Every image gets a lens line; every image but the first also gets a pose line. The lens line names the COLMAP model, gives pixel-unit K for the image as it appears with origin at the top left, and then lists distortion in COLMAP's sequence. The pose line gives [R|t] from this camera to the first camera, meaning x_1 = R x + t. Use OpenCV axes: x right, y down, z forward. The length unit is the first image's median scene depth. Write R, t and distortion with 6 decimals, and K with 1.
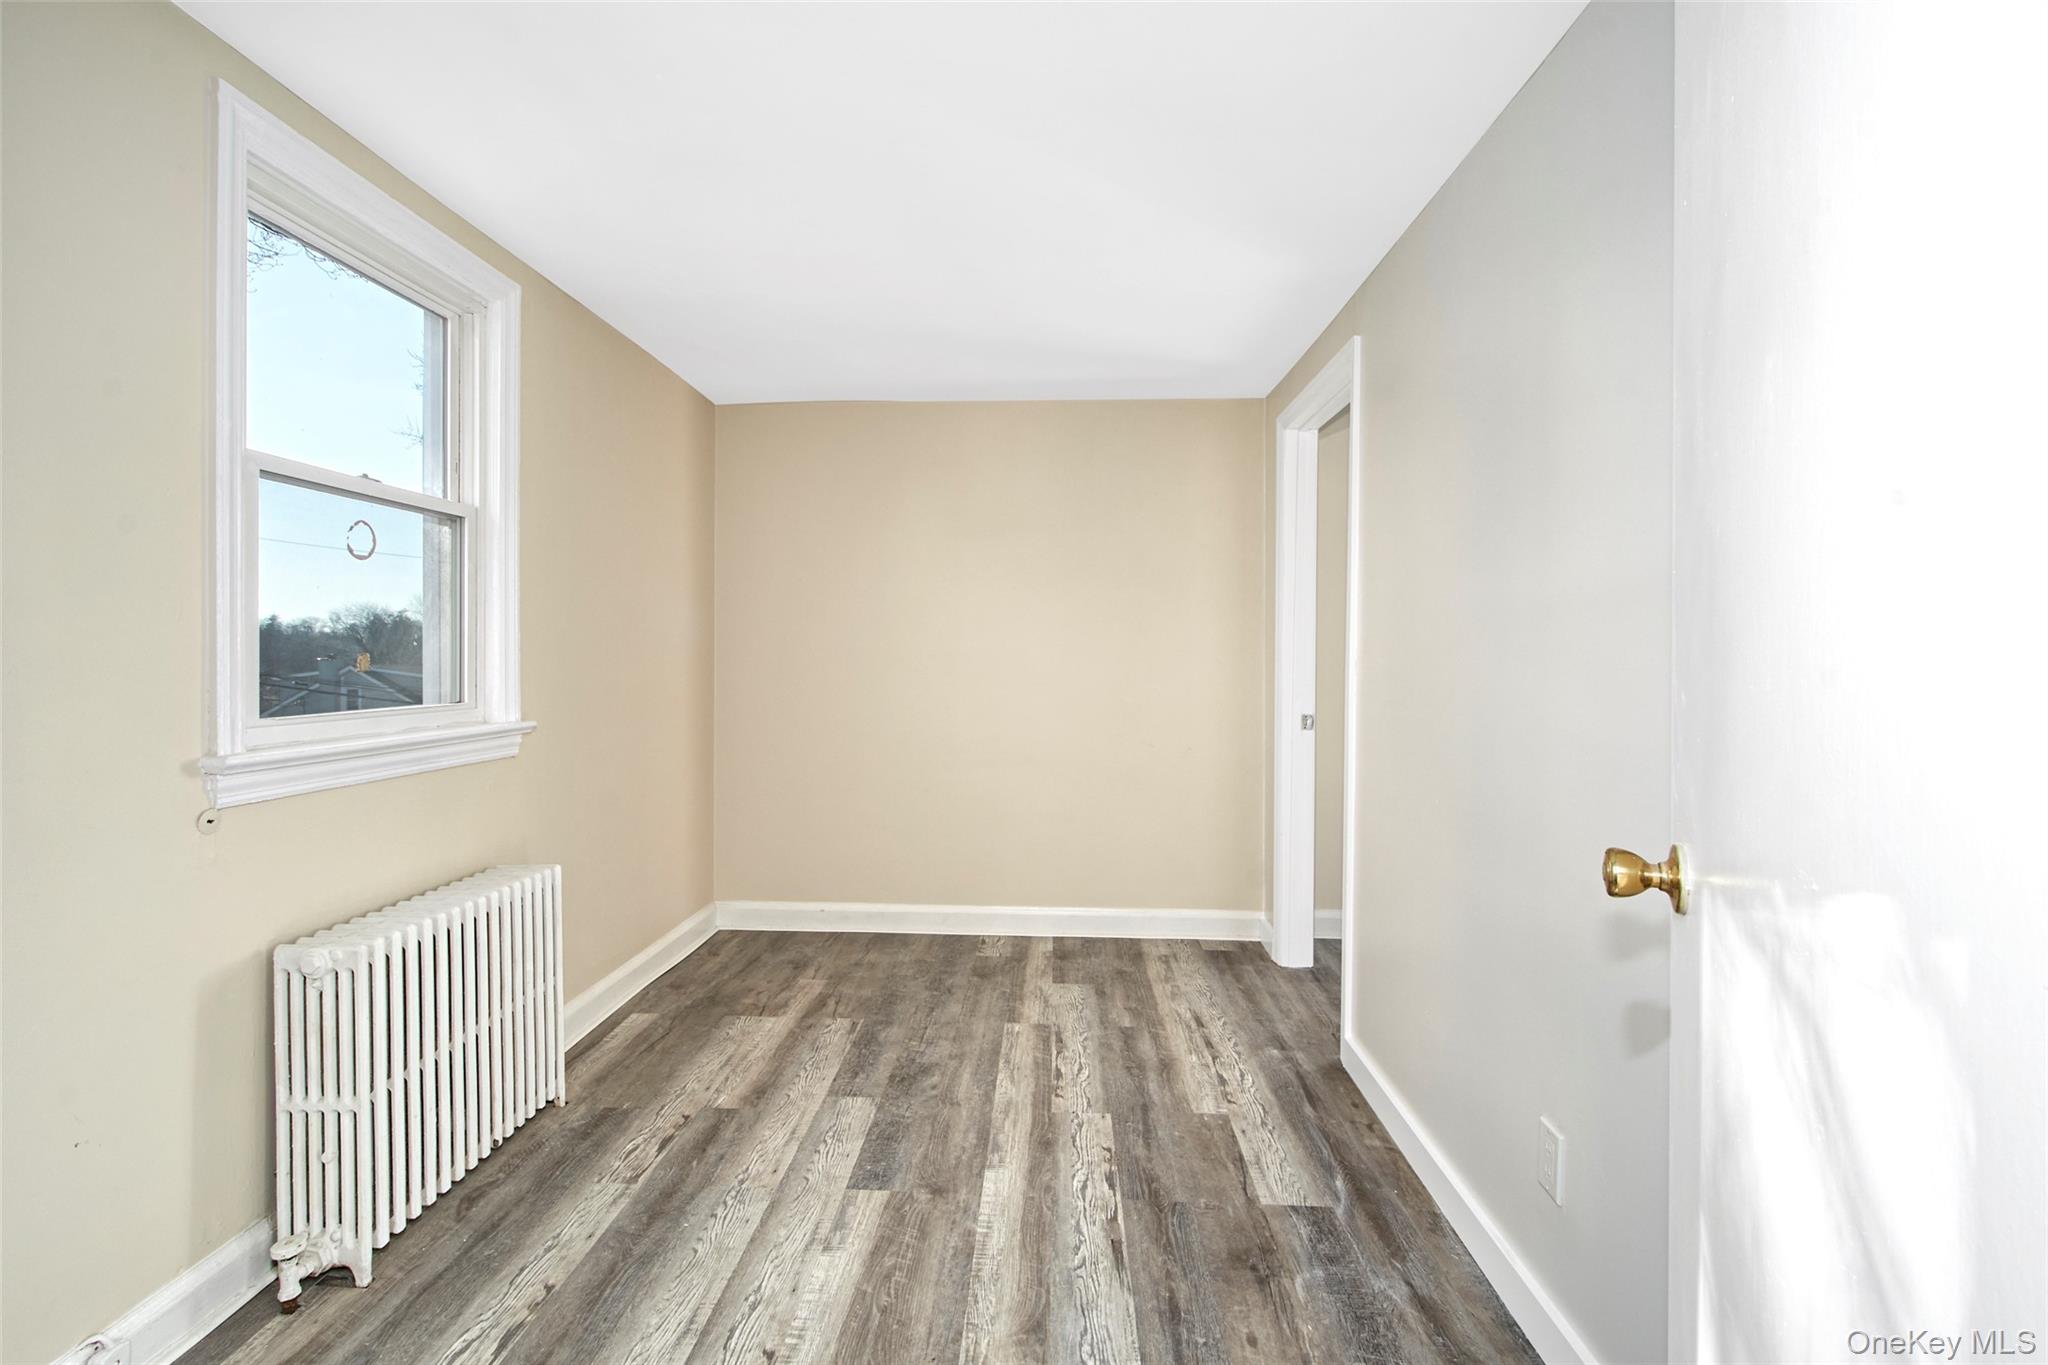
lens RADIAL K [[894.3, 0, 1008.9], [0, 894.3, 670.1], [0, 0, 1]] dist [0.005205, -0.003527]
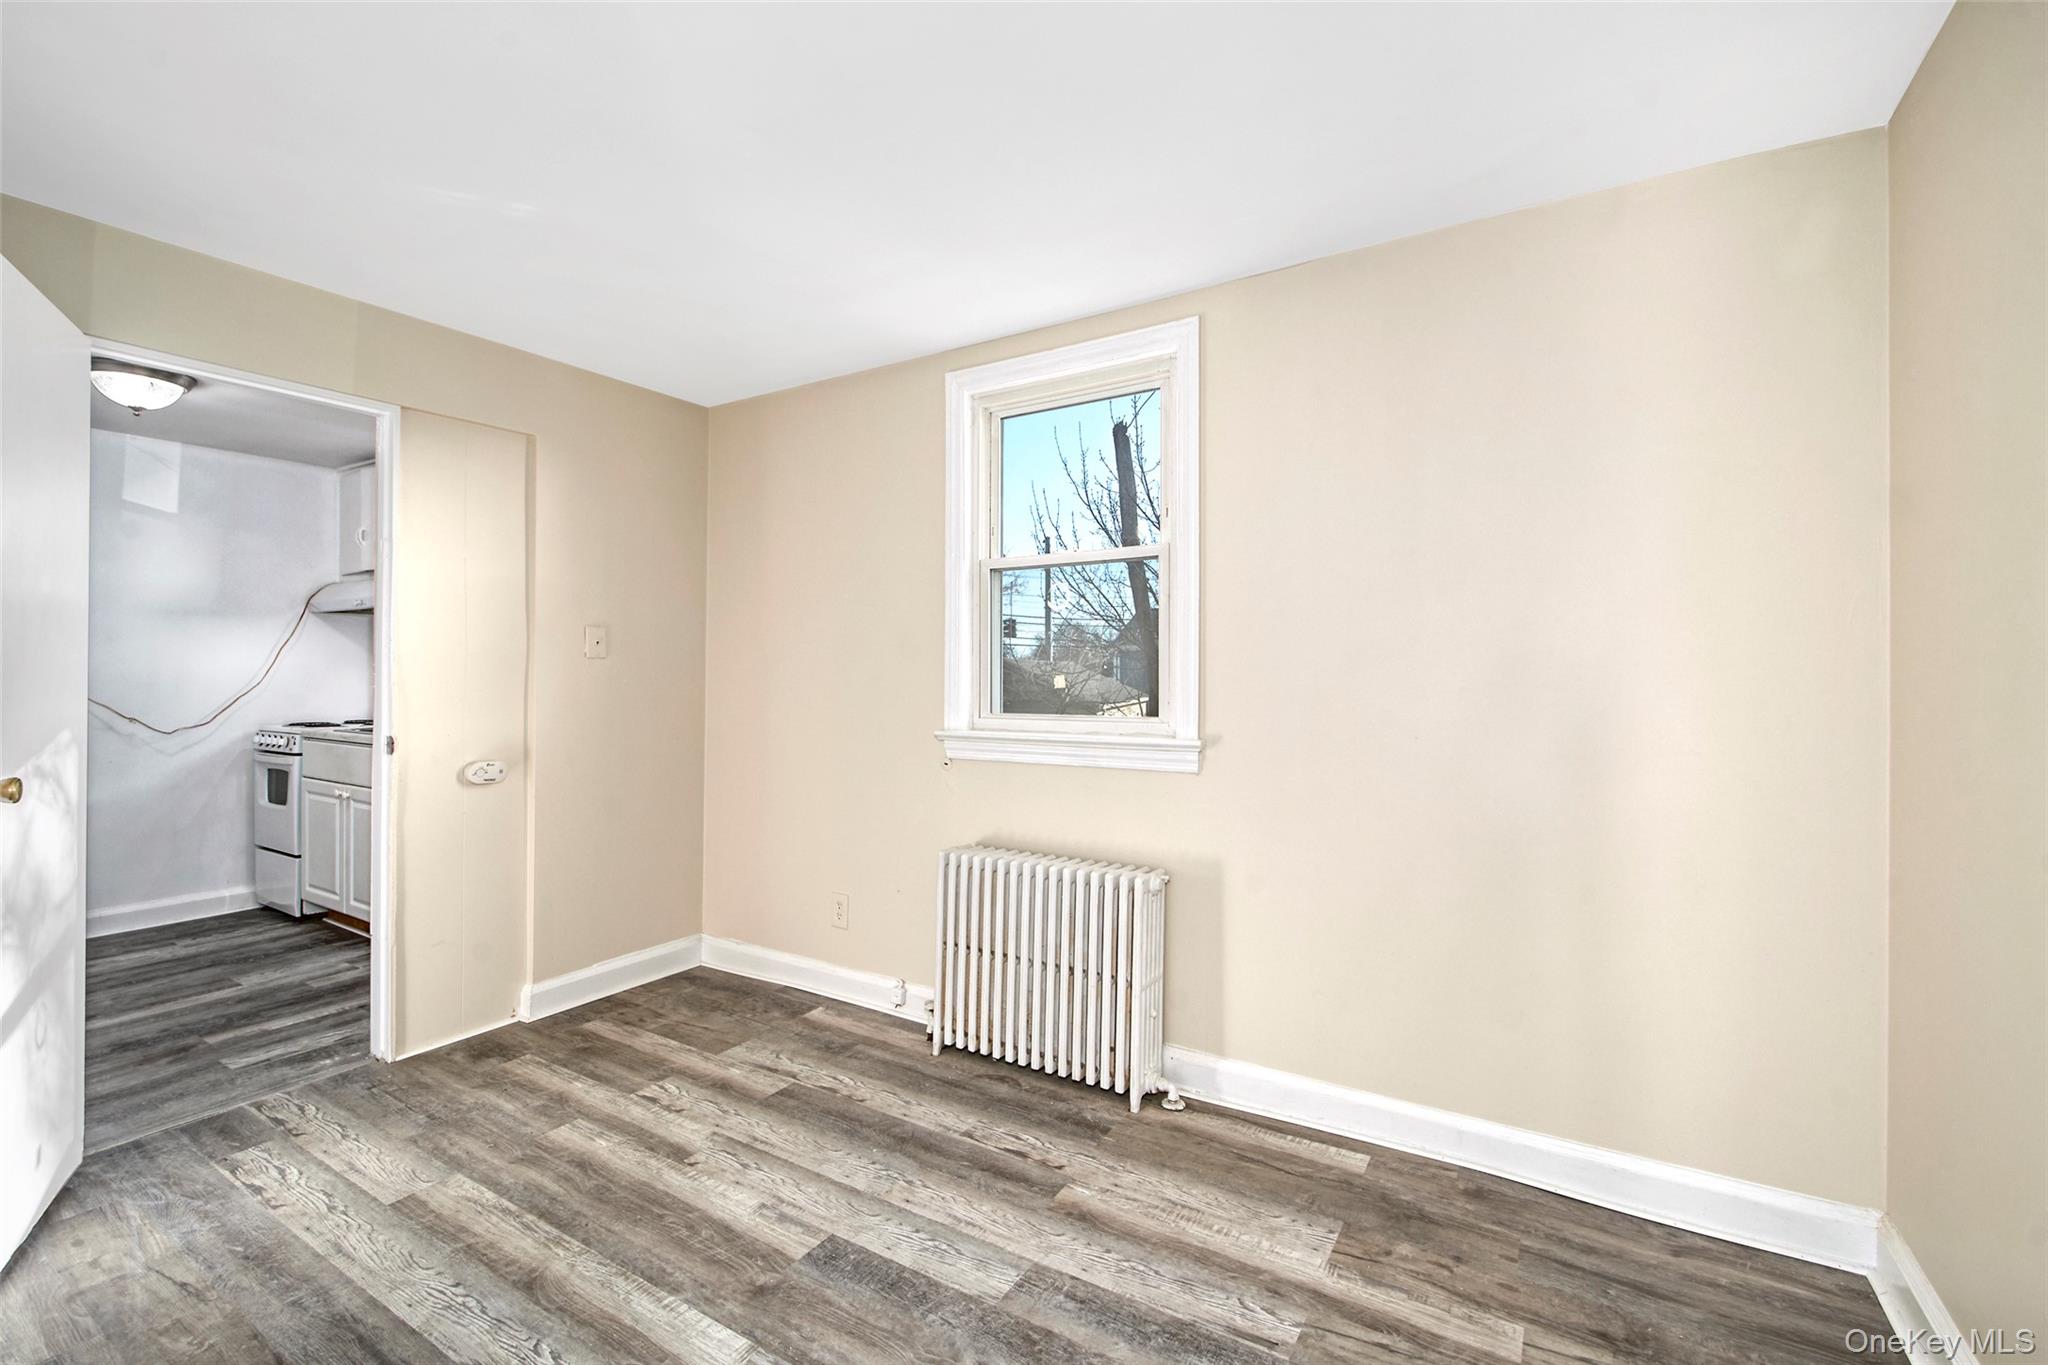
lens RADIAL K [[894.3, 0, 1007.4], [0, 894.3, 674.8], [0, 0, 1]] dist [0.005205, -0.003527]
pose [[-0.494303, -0.006625, -0.869264, 0.503025], [-0.013745, 0.999906, 0.000195, -0.015997], [0.869181, 0.012044, -0.494348, 1.465983]]
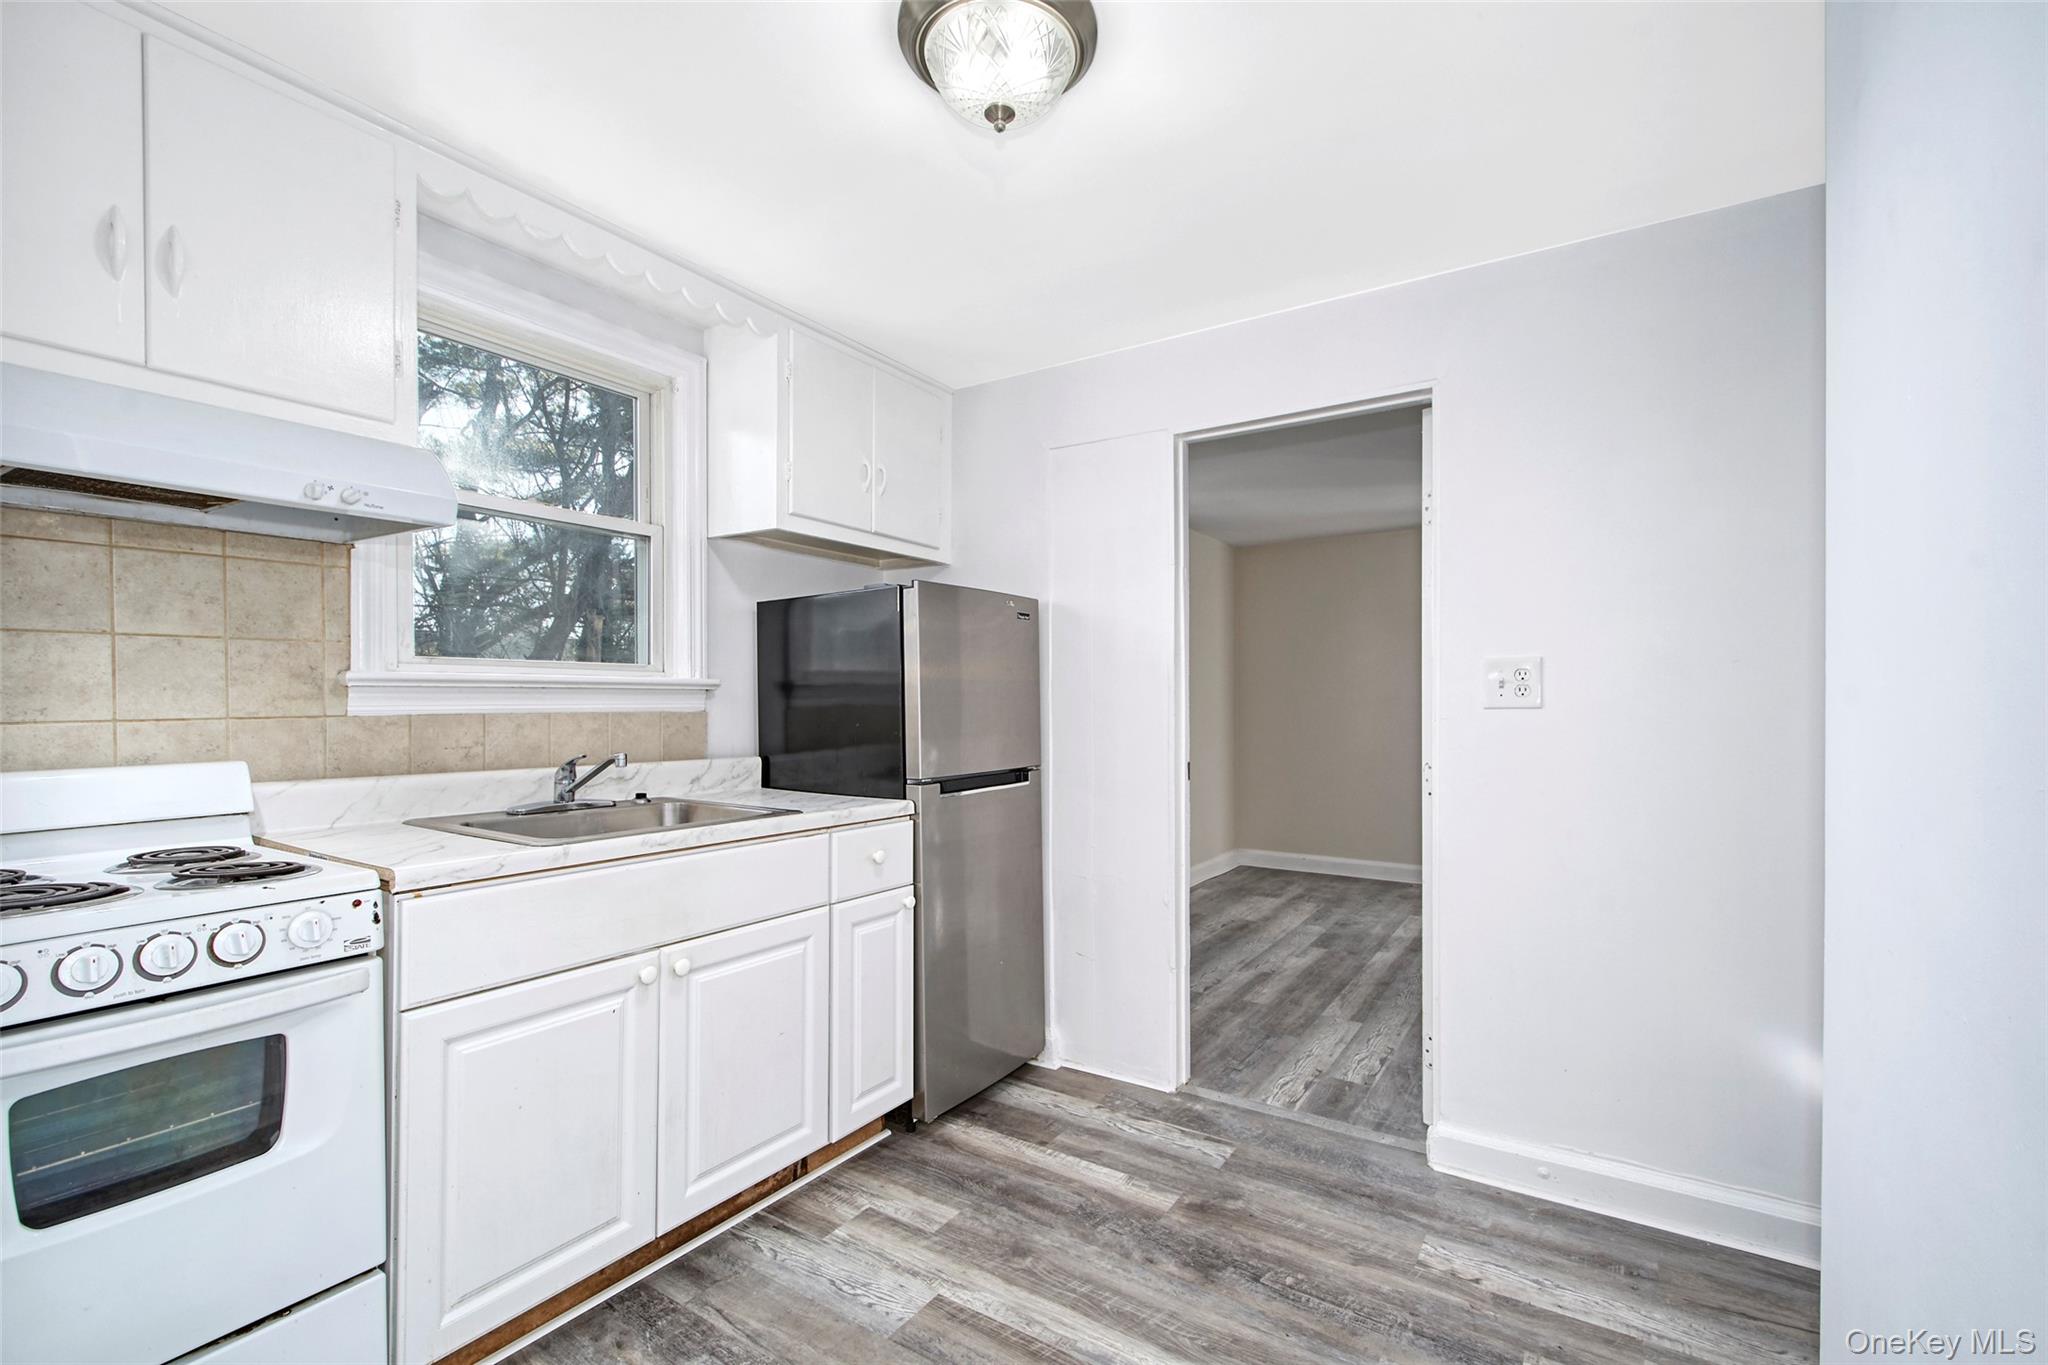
lens RADIAL K [[894.3, 0, 1028.6], [0, 894.3, 696.9], [0, 0, 1]] dist [0.005205, -0.003527]
pose [[0.866208, -0.004168, -0.499667, 0.288160], [-0.003283, 0.999896, -0.014033, 0.005530], [0.499673, 0.013796, 0.866104, -1.109369]]
